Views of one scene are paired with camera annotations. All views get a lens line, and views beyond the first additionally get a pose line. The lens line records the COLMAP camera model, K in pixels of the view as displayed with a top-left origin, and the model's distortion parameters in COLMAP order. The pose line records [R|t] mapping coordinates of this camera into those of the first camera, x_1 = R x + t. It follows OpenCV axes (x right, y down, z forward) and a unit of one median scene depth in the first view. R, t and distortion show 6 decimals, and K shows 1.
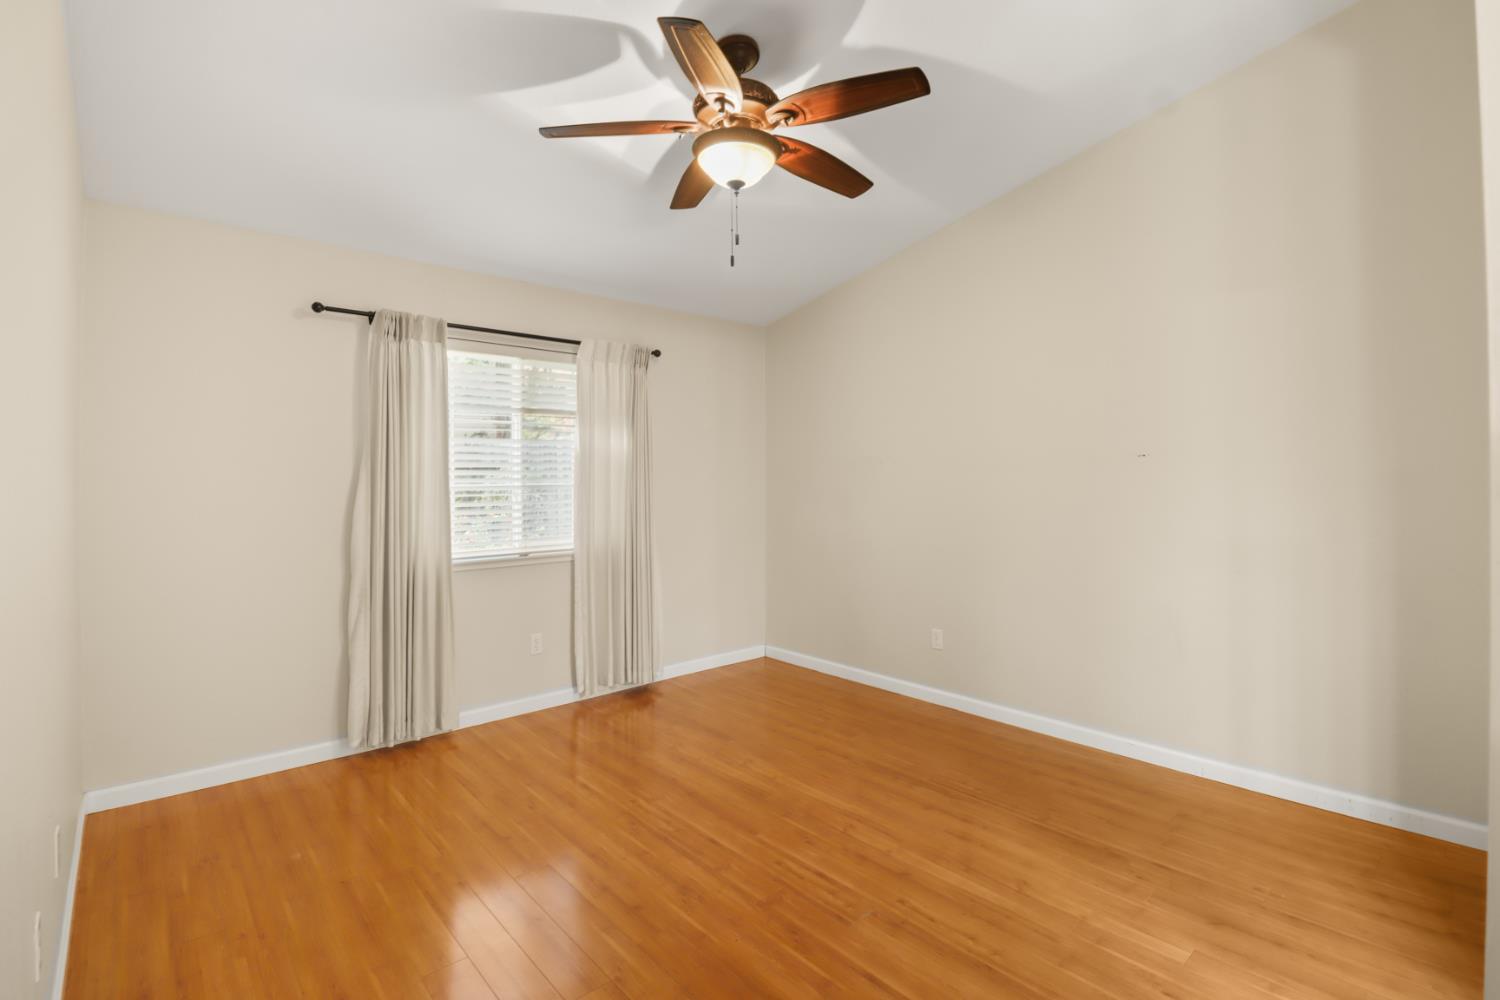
lens RADIAL K [[702.8, 0, 742.8], [0, 702.8, 475.4], [0, 0, 1]] dist [-0.000629, -0.009173]
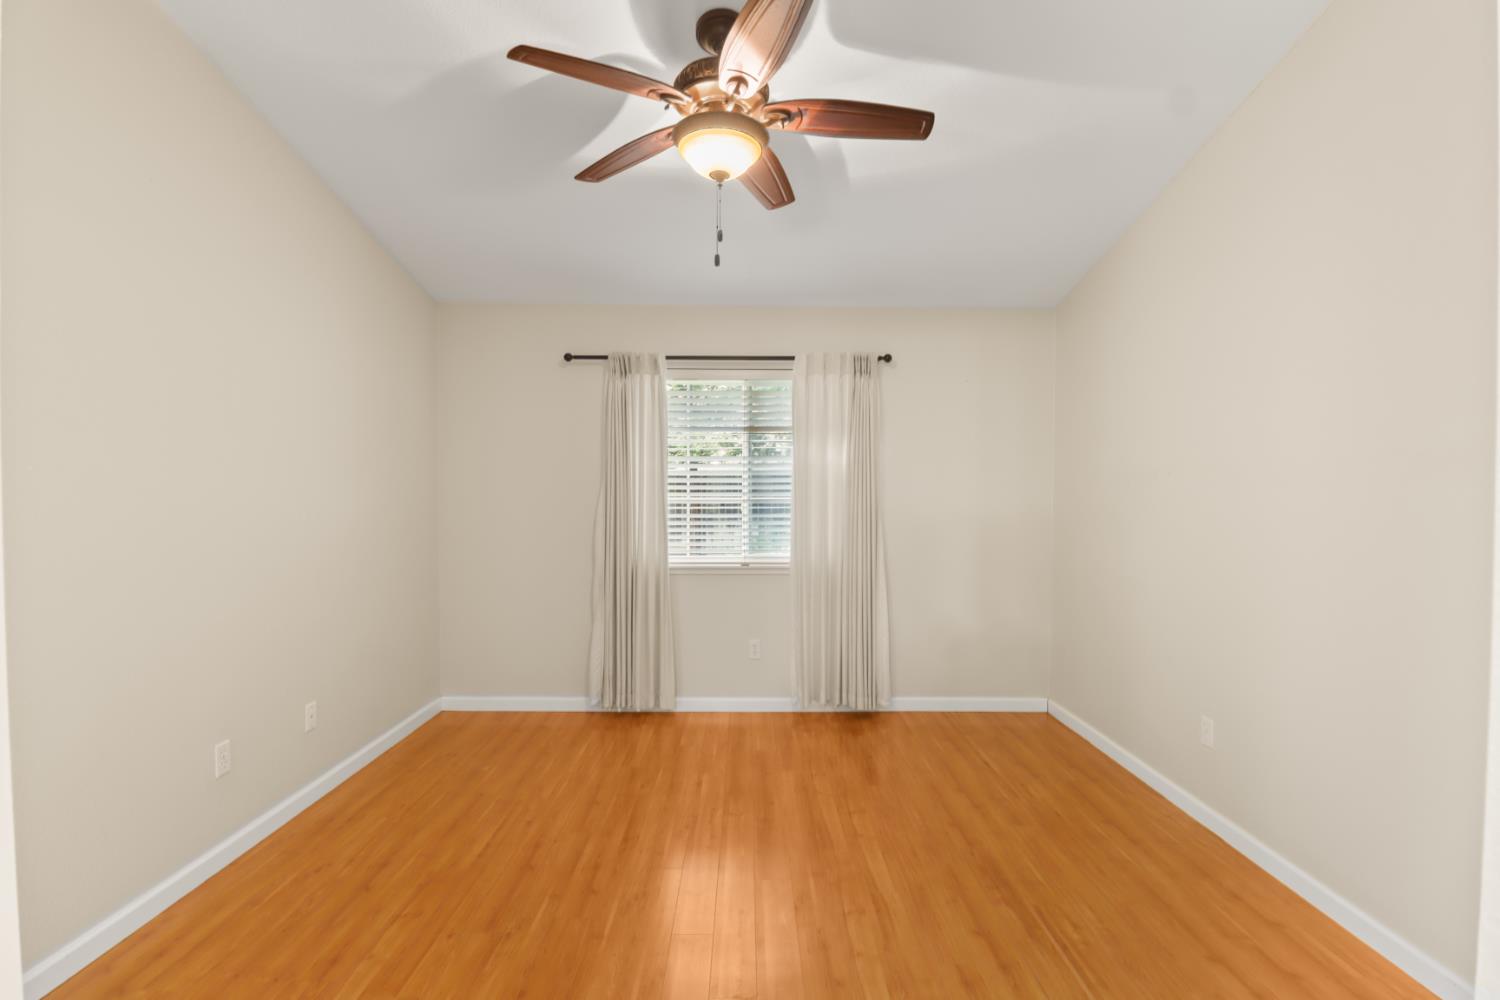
lens RADIAL K [[709.5, 0, 744.5], [0, 709.5, 513.2], [0, 0, 1]] dist [-0.003331, -0.010498]
pose [[0.750347, 0.025884, -0.660537, 0.451015], [-0.004961, 0.999425, 0.033528, -0.001289], [0.661025, -0.021881, 0.750045, 0.218507]]
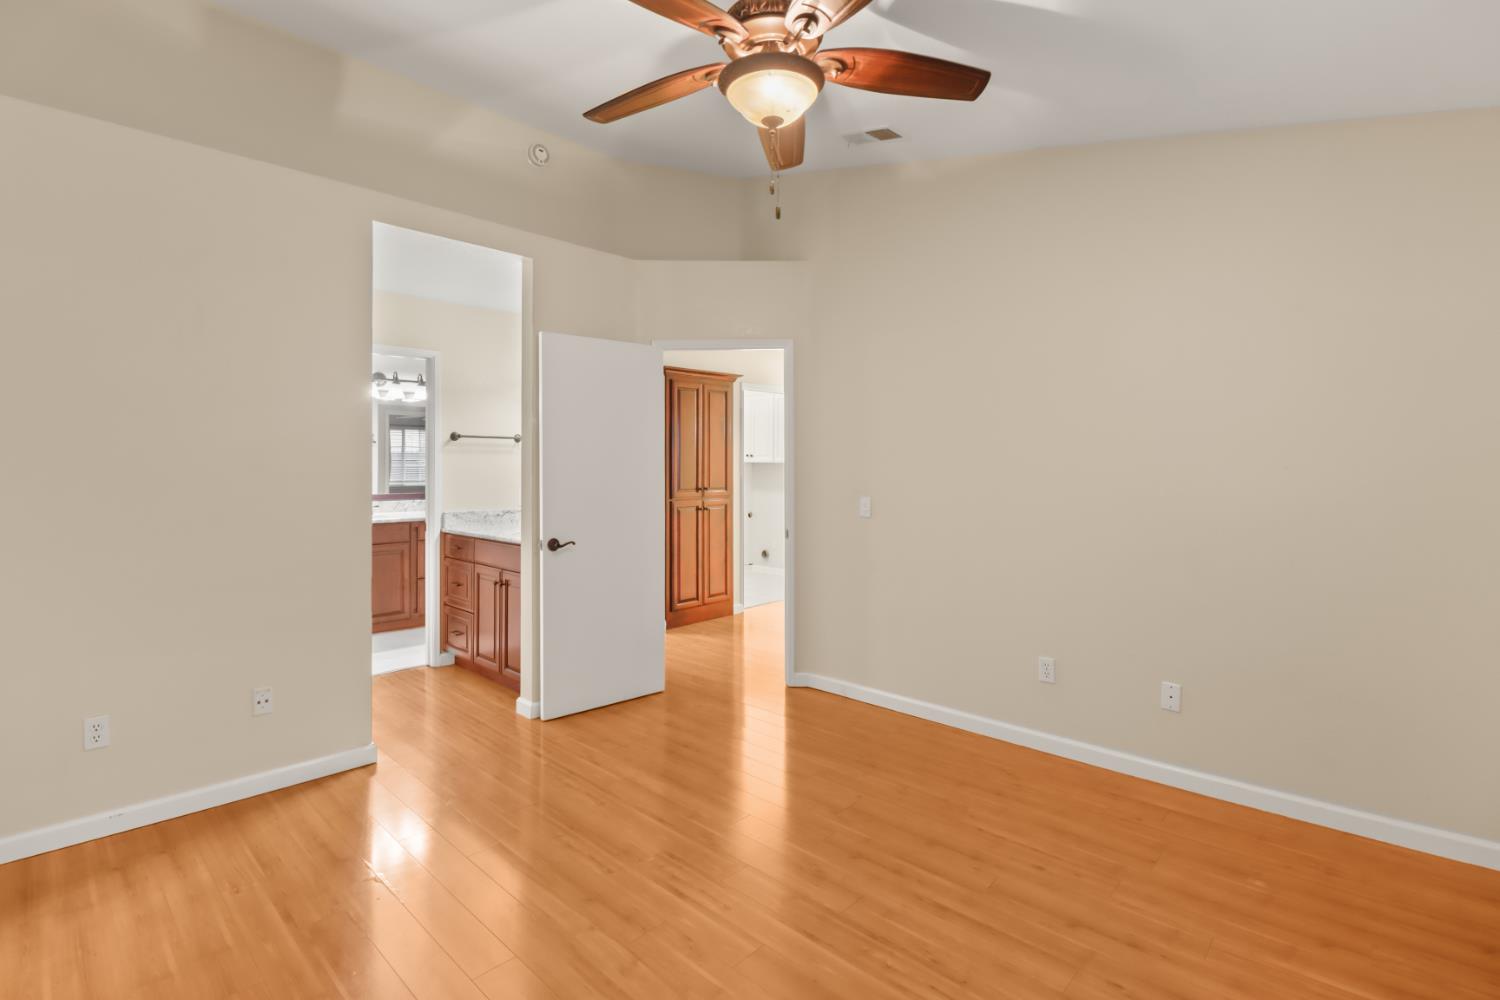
lens RADIAL K [[695.0, 0, 747.4], [0, 695.0, 477.8], [0, 0, 1]] dist [-0.001251, -0.010151]
pose [[-0.995539, 0.008242, -0.093989, 0.070542], [0.007128, 0.999900, 0.012191, 0.002640], [0.094080, 0.011467, -0.995499, 1.284581]]
